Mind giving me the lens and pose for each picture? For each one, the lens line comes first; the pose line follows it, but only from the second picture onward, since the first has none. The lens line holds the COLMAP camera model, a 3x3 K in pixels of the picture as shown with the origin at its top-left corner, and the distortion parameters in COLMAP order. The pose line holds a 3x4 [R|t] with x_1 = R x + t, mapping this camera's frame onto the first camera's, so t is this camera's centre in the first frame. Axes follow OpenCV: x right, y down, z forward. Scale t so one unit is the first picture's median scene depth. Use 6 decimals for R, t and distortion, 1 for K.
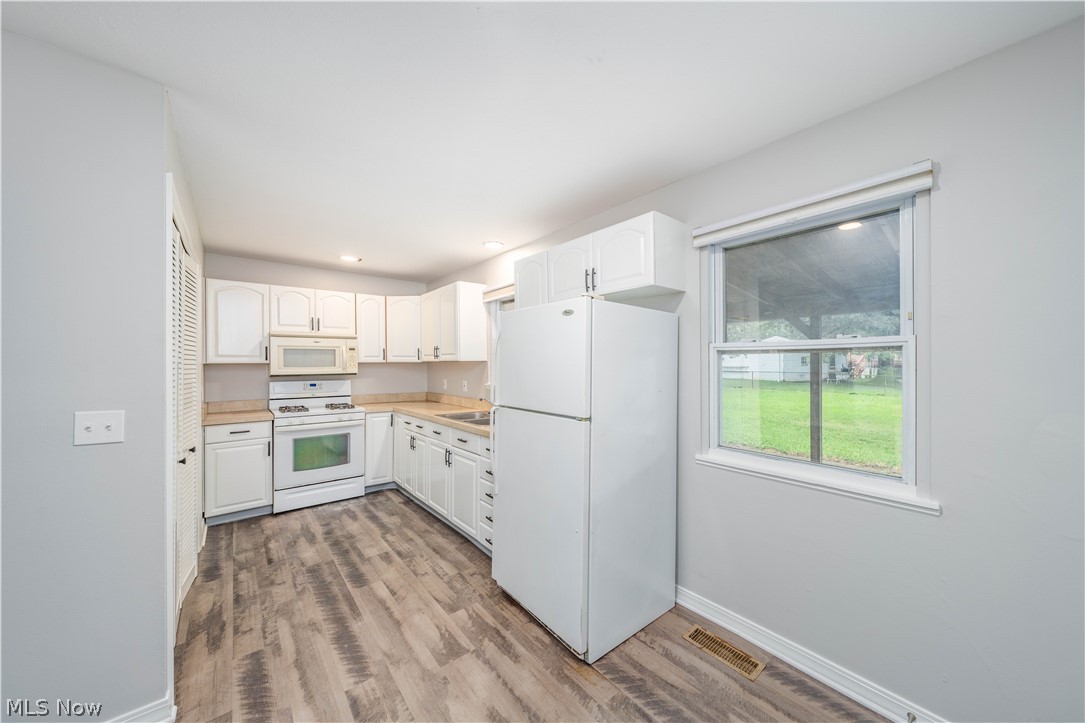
lens RADIAL K [[374.5, 0, 548.2], [0, 374.5, 361.6], [0, 0, 1]] dist [-0.001003, 0.000670]
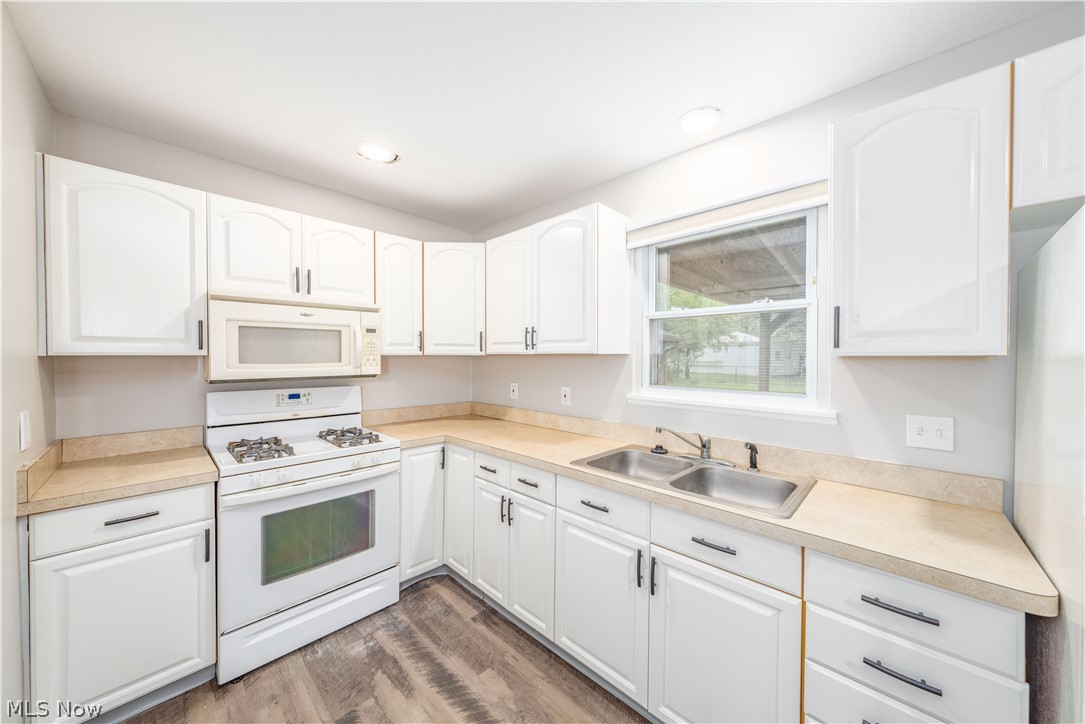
lens RADIAL K [[374.5, 0, 546.3], [0, 374.5, 359.3], [0, 0, 1]] dist [-0.001003, 0.000670]
pose [[0.994994, 0.006166, 0.099748, -0.373530], [-0.007264, 0.999917, 0.010651, 0.001244], [-0.099674, -0.011322, 0.994956, 0.497242]]
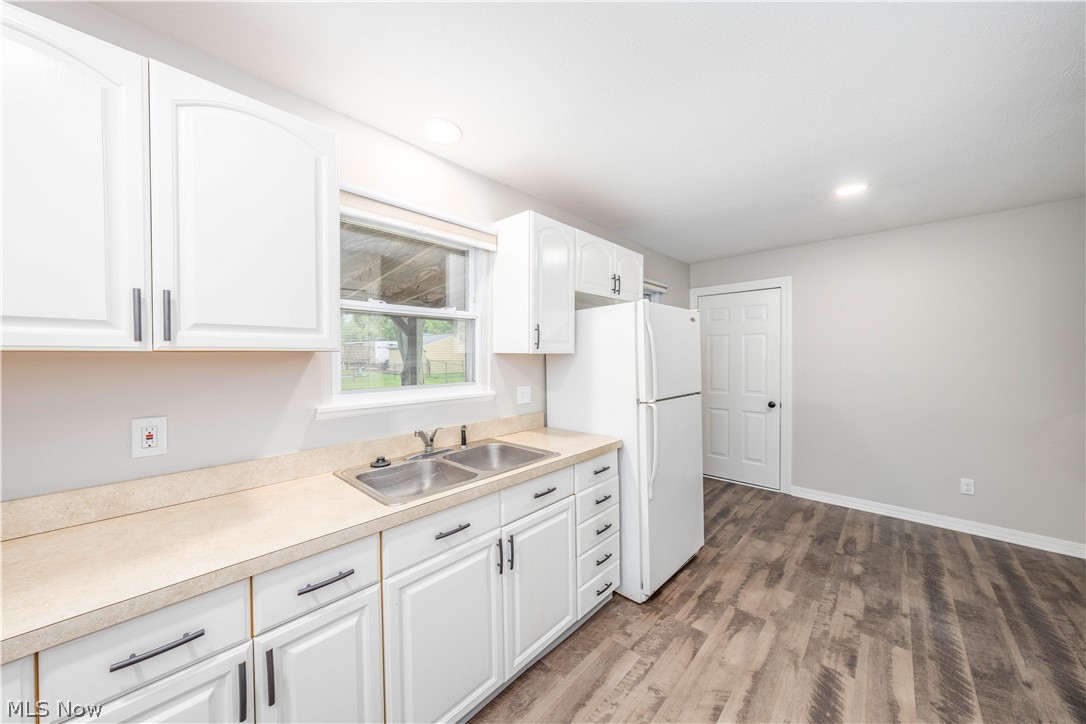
lens RADIAL K [[374.9, 0, 539.1], [0, 374.9, 358.3], [0, 0, 1]] dist [-0.001003, 0.000670]
pose [[-0.112288, -0.007822, 0.993645, -0.651537], [-0.002541, 0.999968, 0.007585, 0.002025], [-0.993672, -0.001673, -0.112304, 0.882606]]
